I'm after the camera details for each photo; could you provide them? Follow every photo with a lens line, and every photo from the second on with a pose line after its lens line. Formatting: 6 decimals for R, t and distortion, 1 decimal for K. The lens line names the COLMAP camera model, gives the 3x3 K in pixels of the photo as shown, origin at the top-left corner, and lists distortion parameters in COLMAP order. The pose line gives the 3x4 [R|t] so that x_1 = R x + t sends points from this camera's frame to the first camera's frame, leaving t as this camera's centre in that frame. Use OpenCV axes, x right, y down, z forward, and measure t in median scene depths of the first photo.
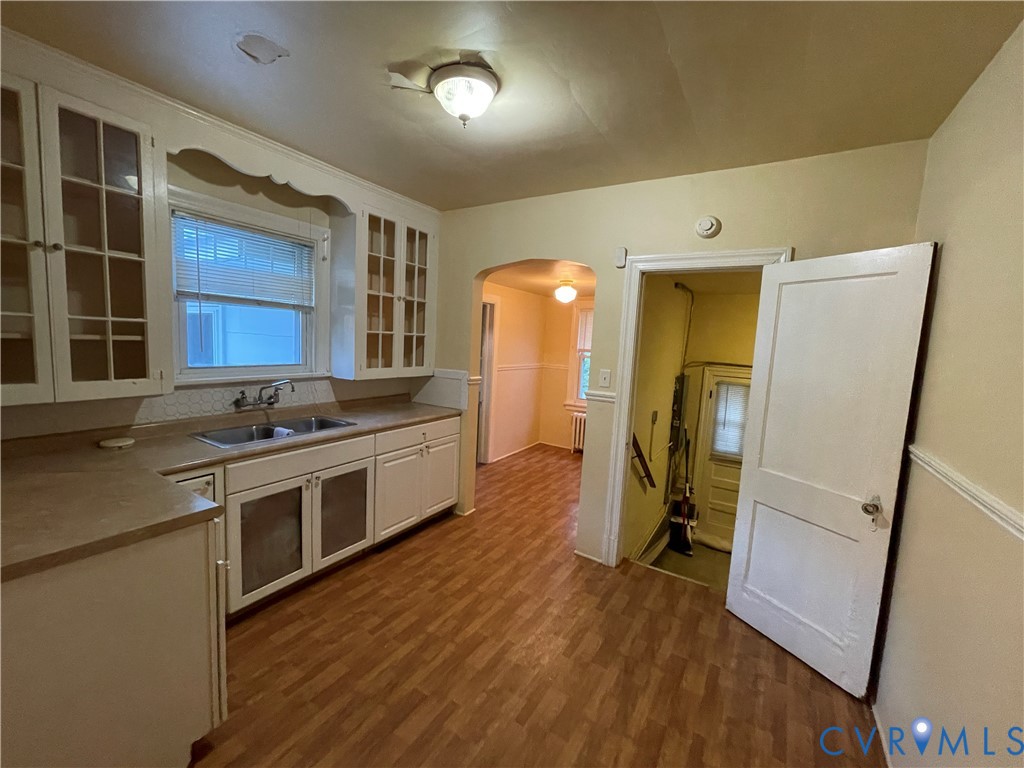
lens RADIAL K [[414.5, 0, 504.8], [0, 414.5, 384.1], [0, 0, 1]] dist [-0.004825, 0.001192]
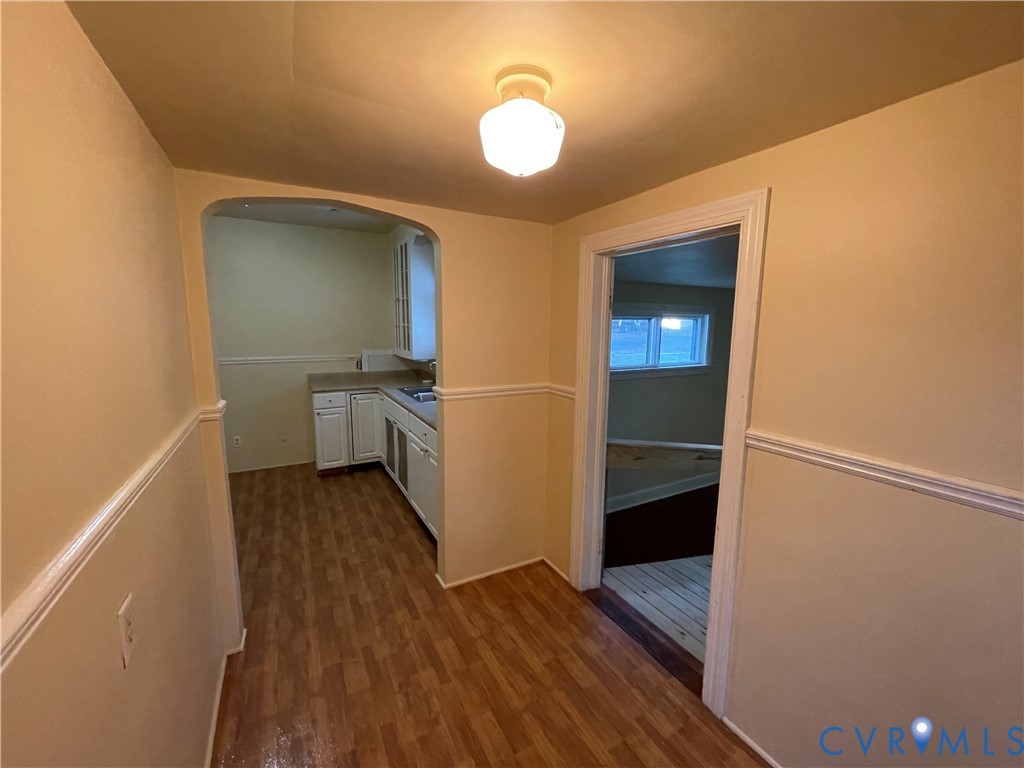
lens RADIAL K [[414.5, 0, 508.4], [0, 414.5, 380.7], [0, 0, 1]] dist [-0.004825, 0.001192]
pose [[-0.476568, 0.067104, -0.876573, 0.672312], [-0.128308, 0.981097, 0.144863, -0.201552], [0.869724, 0.181508, -0.458949, 2.013068]]
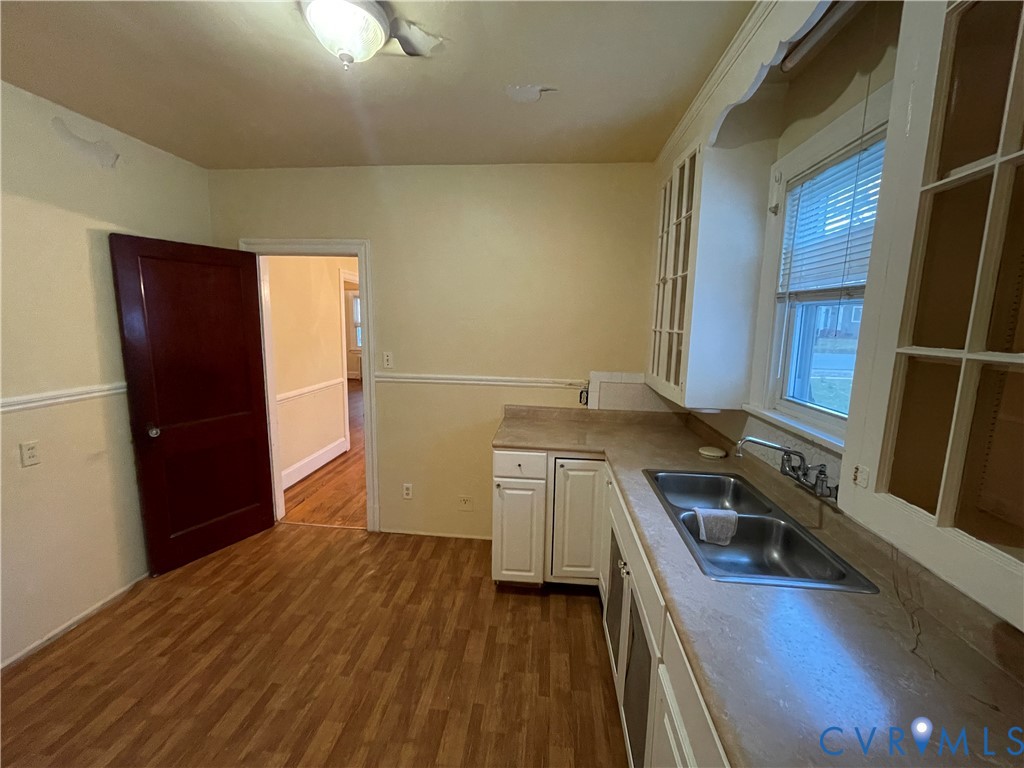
lens RADIAL K [[414.5, 0, 511.7], [0, 414.5, 385.3], [0, 0, 1]] dist [-0.004825, 0.001192]
pose [[-0.885197, 0.004614, -0.465193, -0.007749], [-0.112830, 0.967966, 0.224302, -0.165996], [0.451326, 0.251039, -0.856320, 1.367410]]
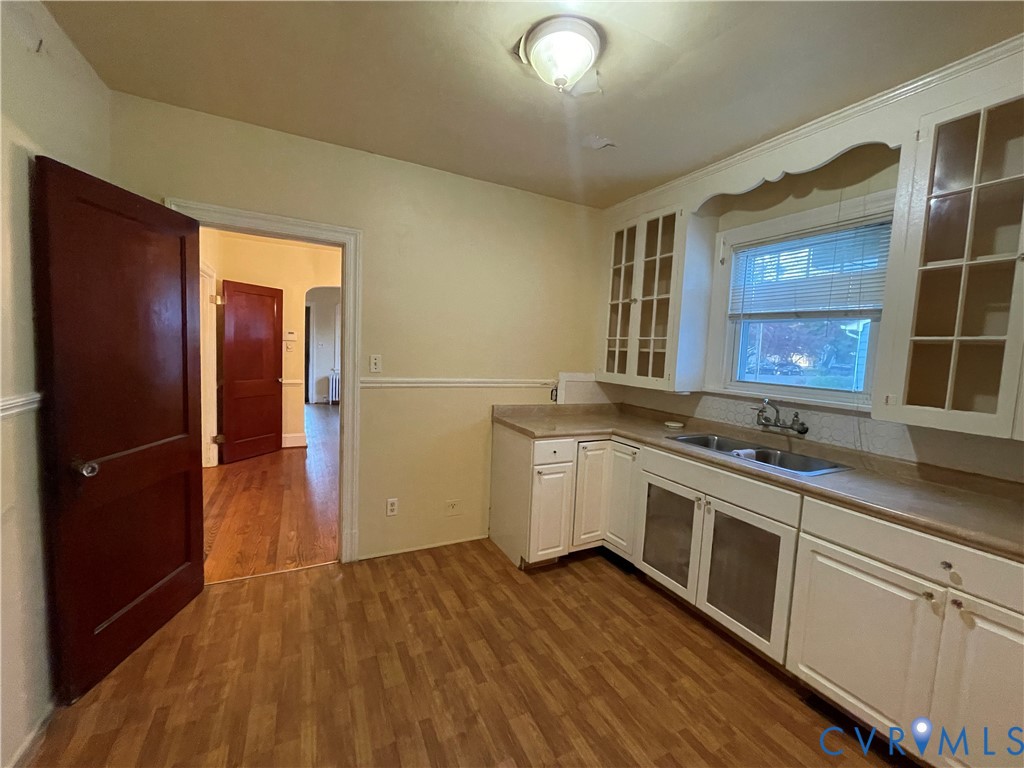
lens RADIAL K [[414.5, 0, 516.8], [0, 414.5, 384.1], [0, 0, 1]] dist [-0.004825, 0.001192]
pose [[-0.497789, 0.003876, -0.867289, 0.511062], [-0.163395, 0.981664, 0.098170, -0.042409], [0.851768, 0.190578, -0.488029, 1.021797]]
